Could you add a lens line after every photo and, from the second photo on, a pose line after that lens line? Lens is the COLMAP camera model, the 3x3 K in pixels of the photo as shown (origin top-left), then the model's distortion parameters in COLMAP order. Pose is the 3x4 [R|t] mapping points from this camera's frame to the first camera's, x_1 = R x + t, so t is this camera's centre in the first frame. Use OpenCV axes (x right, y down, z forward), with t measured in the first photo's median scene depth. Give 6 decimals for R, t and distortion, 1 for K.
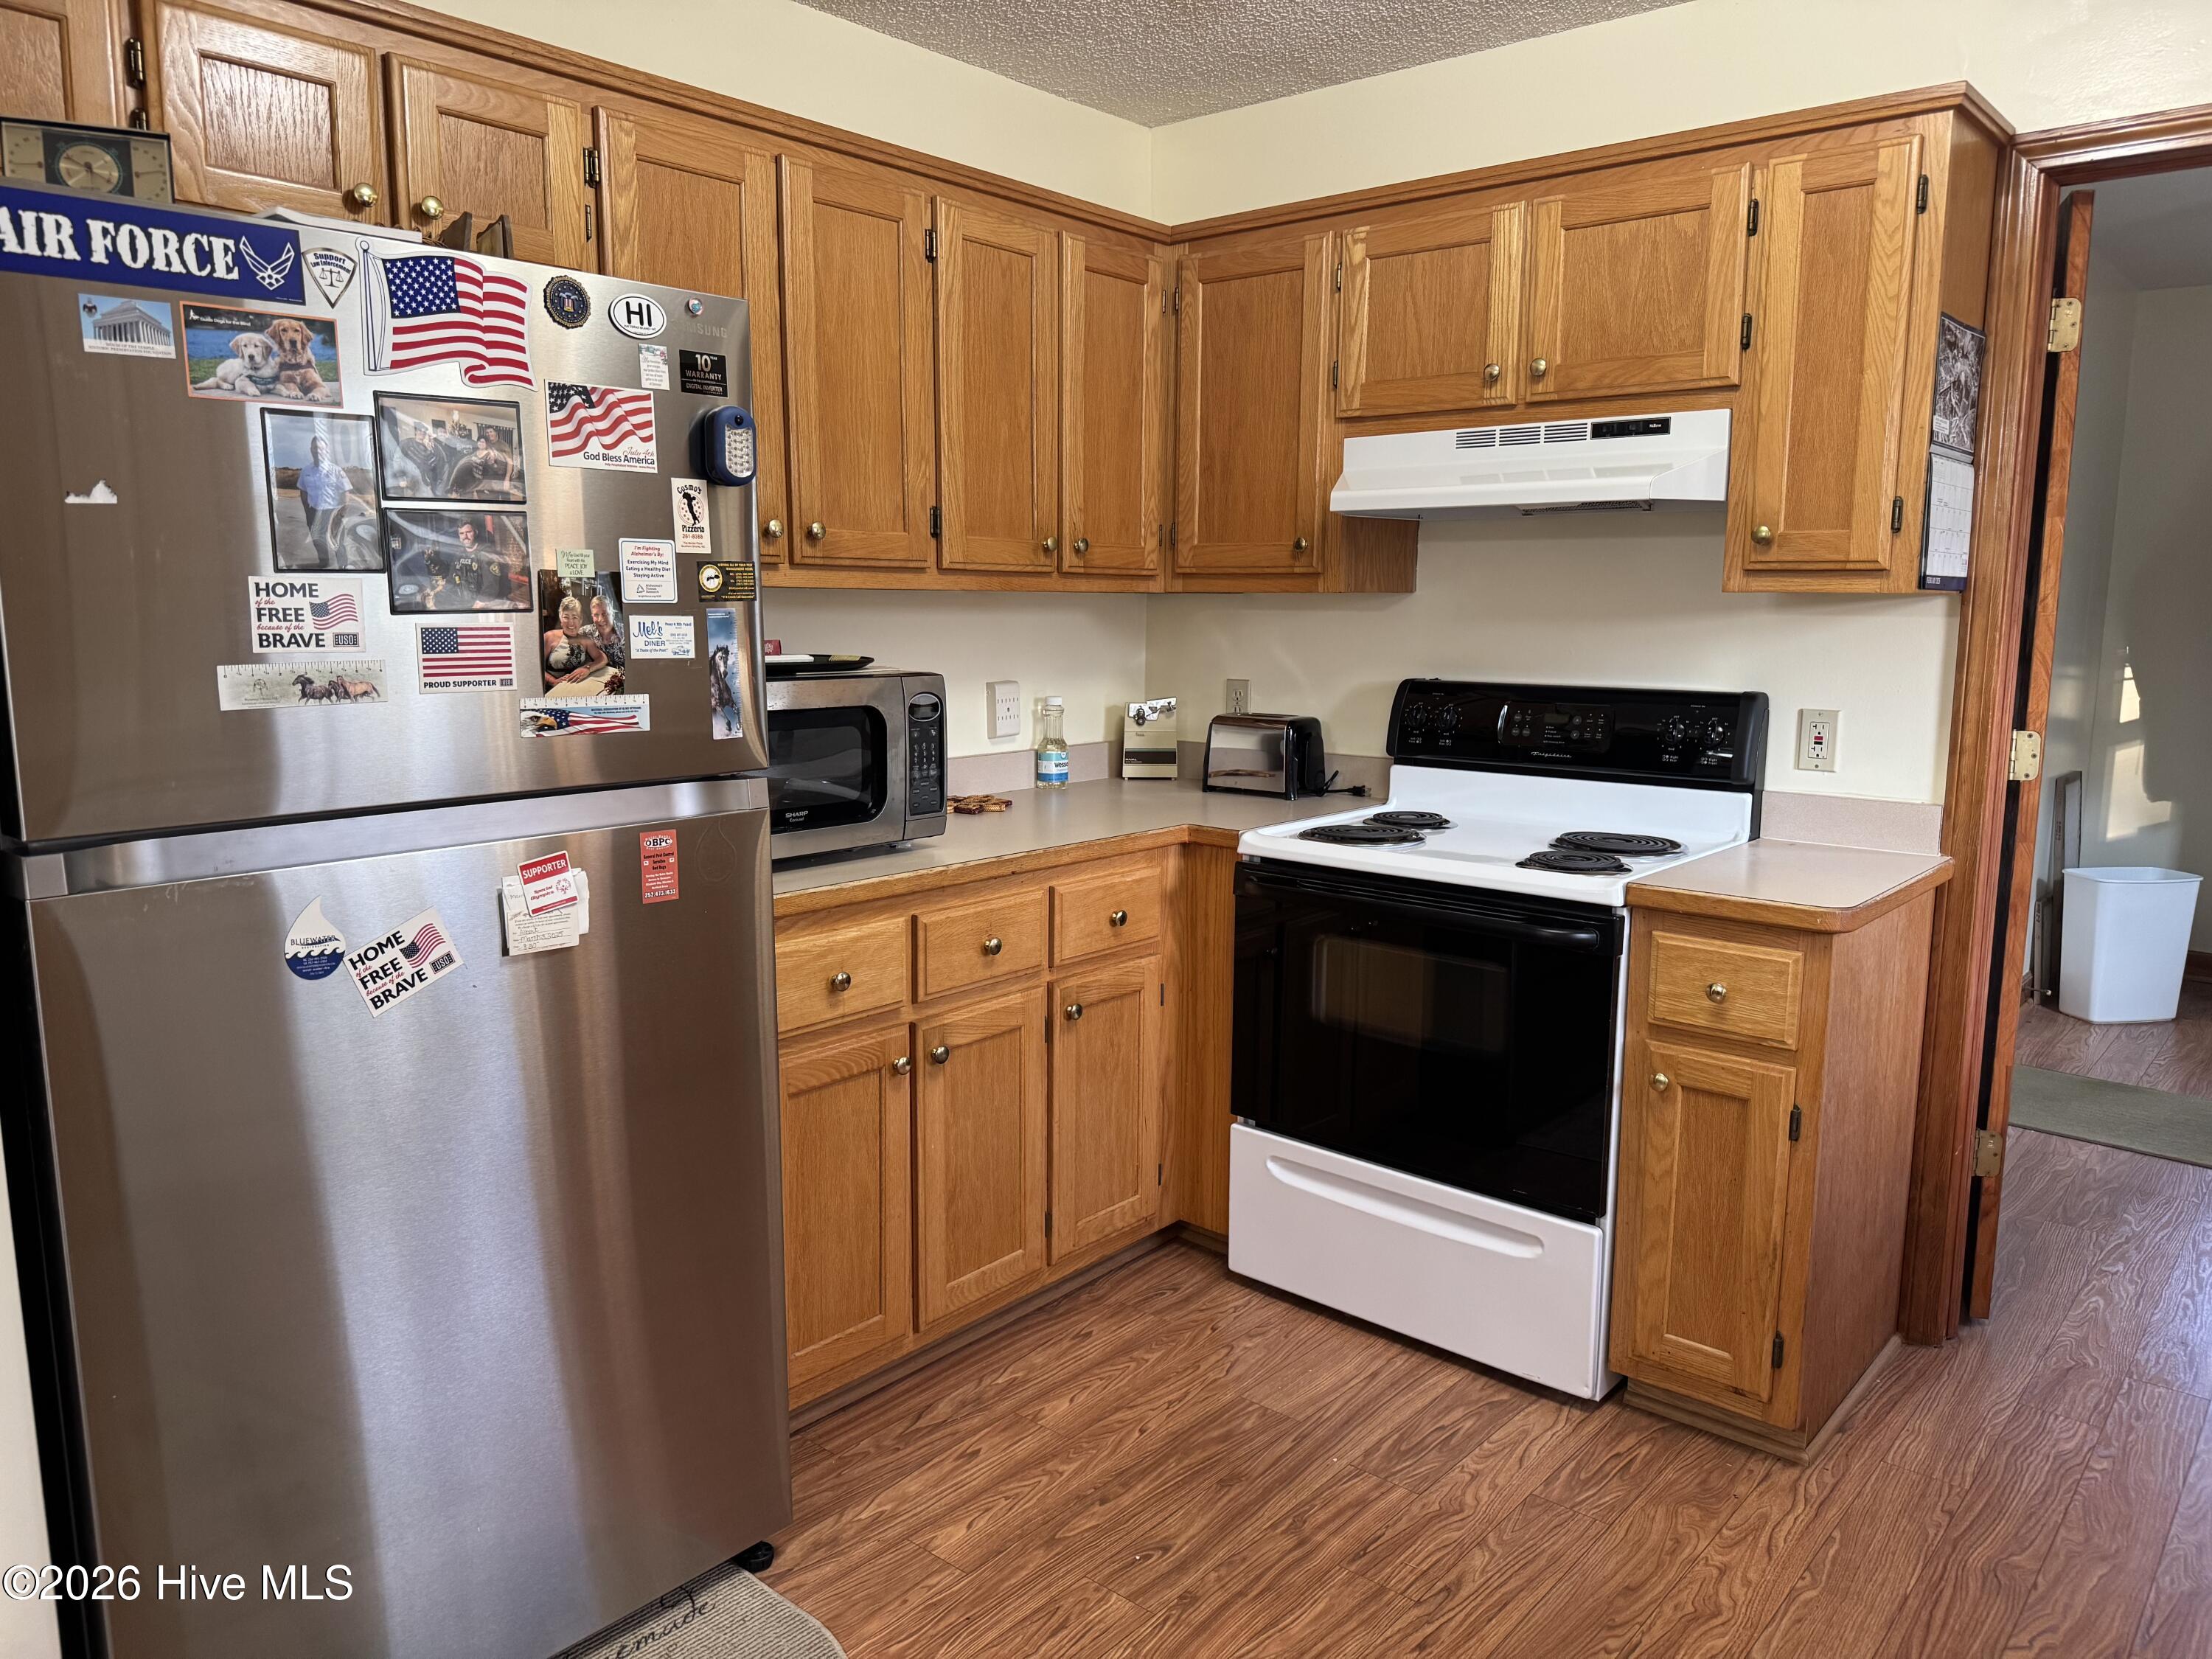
lens RADIAL K [[1561.2, 0, 1108.1], [0, 1561.2, 818.5], [0, 0, 1]] dist [0.002968, -0.001639]
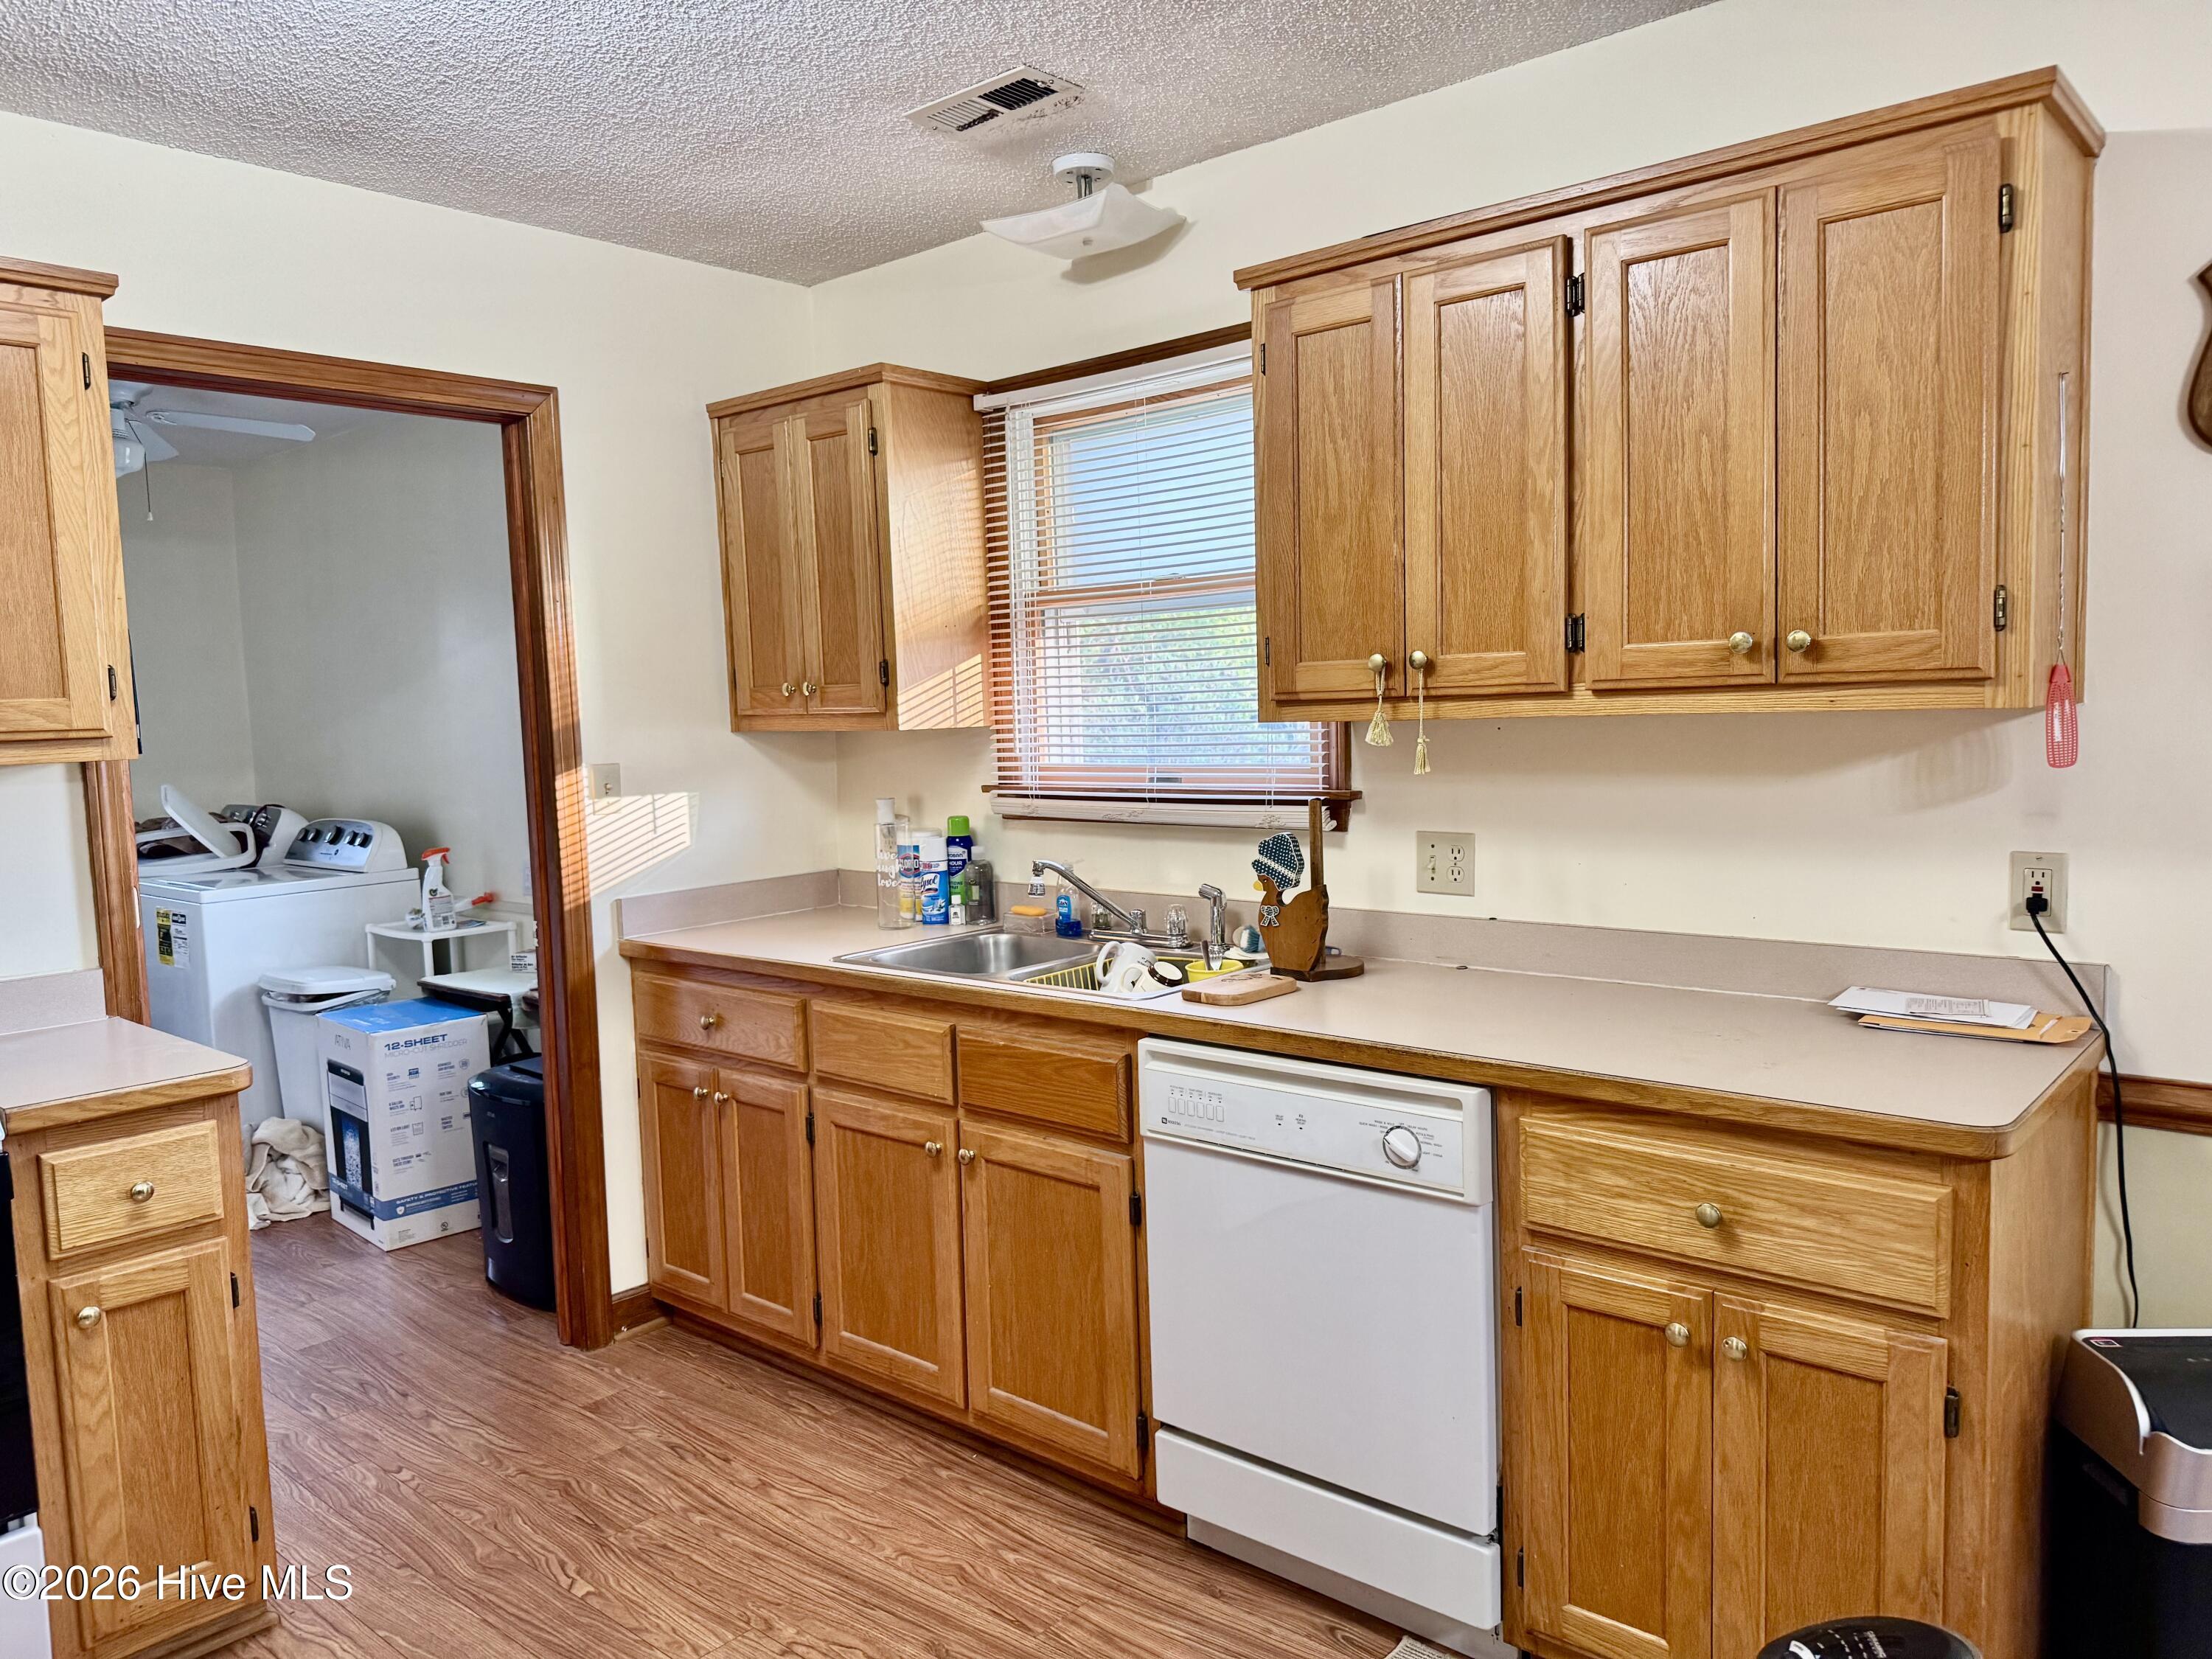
lens RADIAL K [[1561.2, 0, 1092.0], [0, 1561.2, 841.8], [0, 0, 1]] dist [0.002968, -0.001639]
pose [[0.010942, -0.093565, 0.995553, -0.504469], [0.173723, 0.980650, 0.090255, -0.077390], [-0.984734, 0.171963, 0.026985, 0.378152]]
